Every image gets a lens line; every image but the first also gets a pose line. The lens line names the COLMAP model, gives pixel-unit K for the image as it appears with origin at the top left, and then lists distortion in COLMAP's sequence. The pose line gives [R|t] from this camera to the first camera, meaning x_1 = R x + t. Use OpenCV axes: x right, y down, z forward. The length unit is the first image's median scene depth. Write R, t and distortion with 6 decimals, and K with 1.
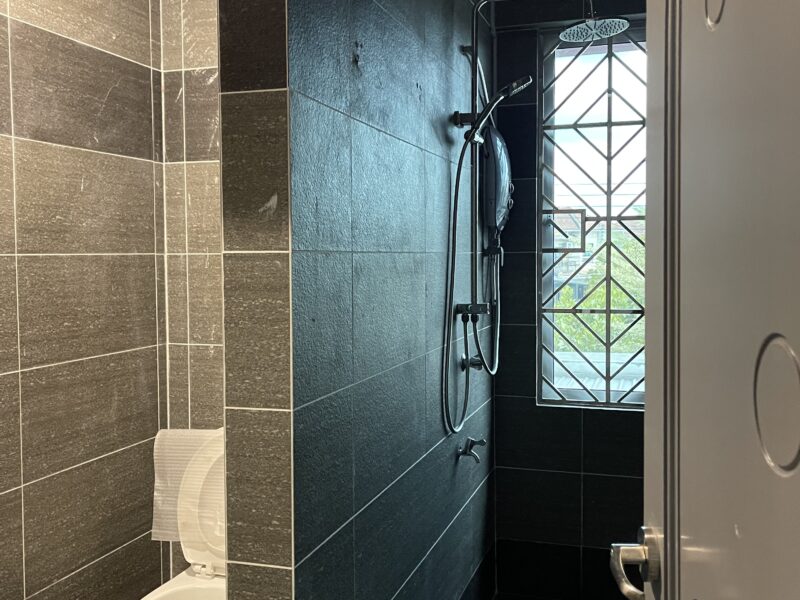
lens RADIAL K [[824.0, 0, 400.0], [0, 824.0, 300.0], [0, 0, 1]] dist [0.107854, 0.005917]
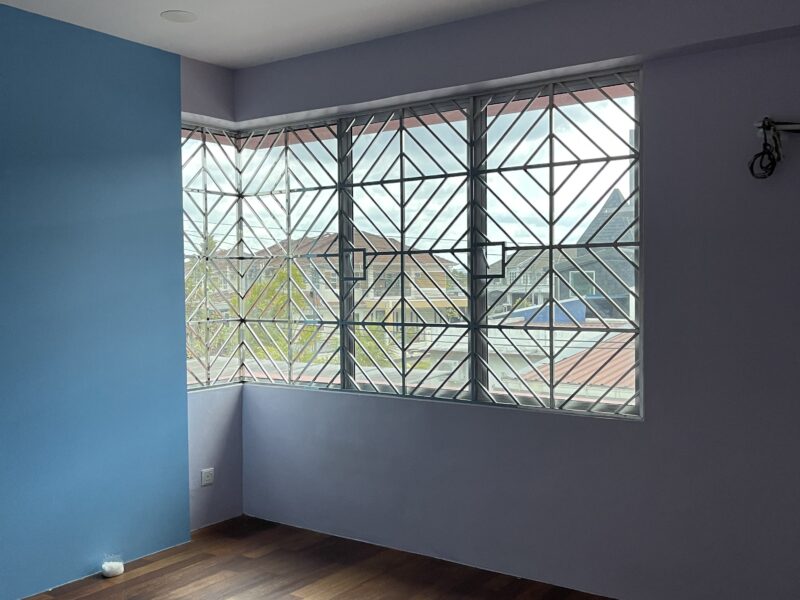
lens RADIAL K [[824.0, 0, 400.0], [0, 824.0, 300.0], [0, 0, 1]] dist [0.107854, 0.005917]
pose [[0.950144, 0.005631, -0.311759, 0.410762], [-0.013581, 0.999635, -0.023334, 0.004004], [0.311514, 0.026405, 0.949875, -0.142616]]
